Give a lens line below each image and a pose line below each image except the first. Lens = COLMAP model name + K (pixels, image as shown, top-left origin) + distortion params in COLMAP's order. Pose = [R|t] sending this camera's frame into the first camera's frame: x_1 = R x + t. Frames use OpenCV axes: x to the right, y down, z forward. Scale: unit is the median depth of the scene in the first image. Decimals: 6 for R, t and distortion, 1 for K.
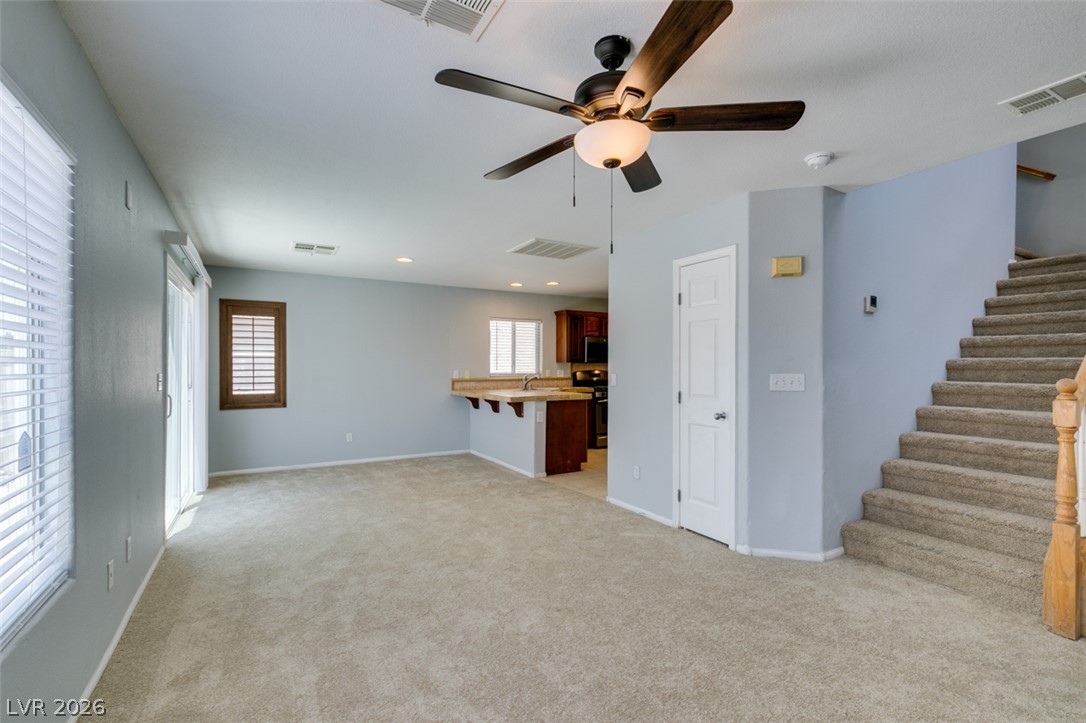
lens RADIAL K [[485.5, 0, 538.3], [0, 485.5, 366.7], [0, 0, 1]] dist [0.000078, -0.000932]
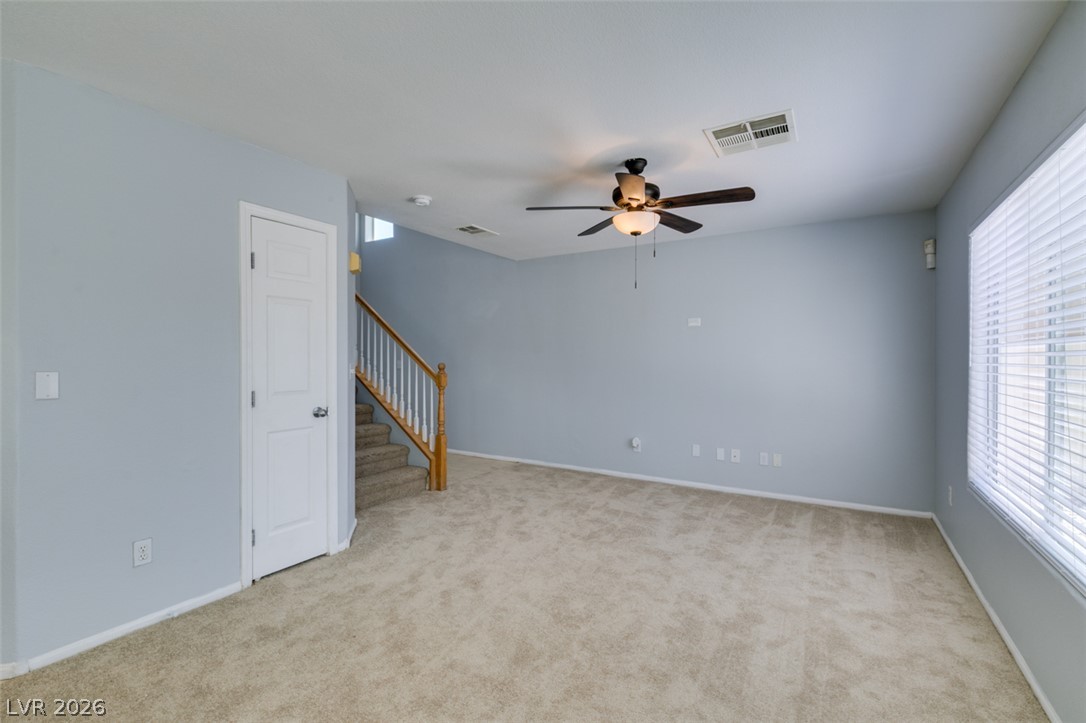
lens RADIAL K [[485.5, 0, 541.0], [0, 485.5, 359.3], [0, 0, 1]] dist [0.000078, -0.000932]
pose [[-0.473595, -0.005656, 0.880724, -0.560572], [-0.002482, 0.999984, 0.005087, -0.000231], [-0.880739, 0.000223, -0.473602, 1.014868]]
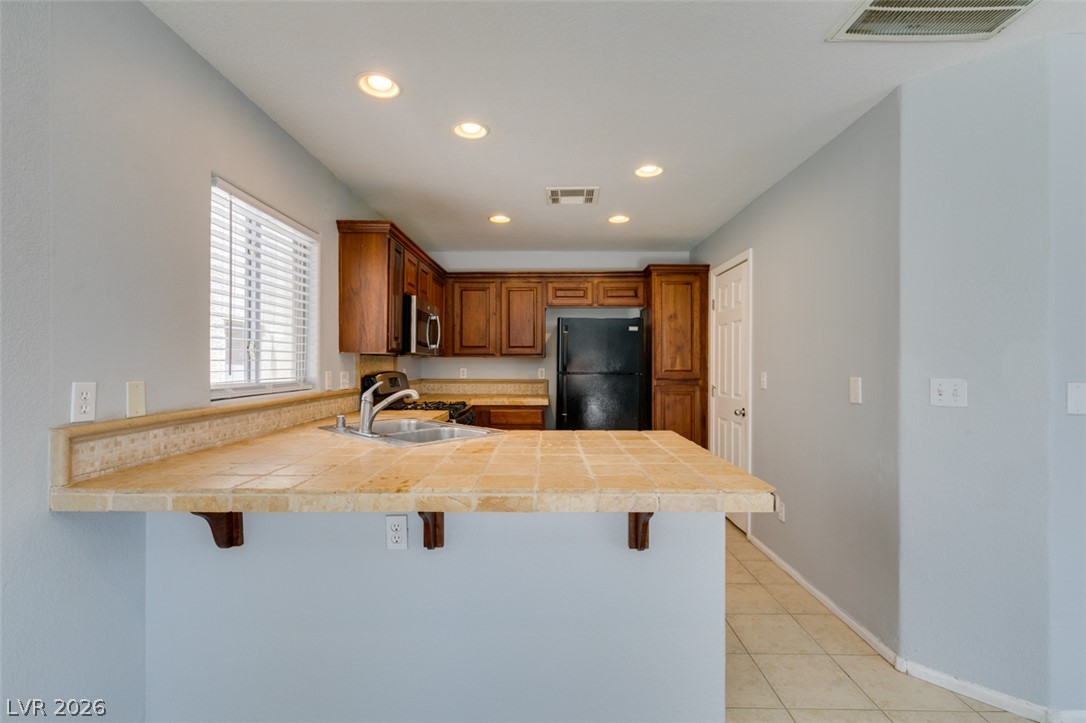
lens RADIAL K [[485.5, 0, 544.5], [0, 485.5, 364.2], [0, 0, 1]] dist [0.000078, -0.000932]
pose [[0.514225, 0.000193, 0.857655, -0.471173], [-0.001721, 0.999998, 0.000807, 0.001249], [-0.857654, -0.001891, 0.514225, 1.450228]]
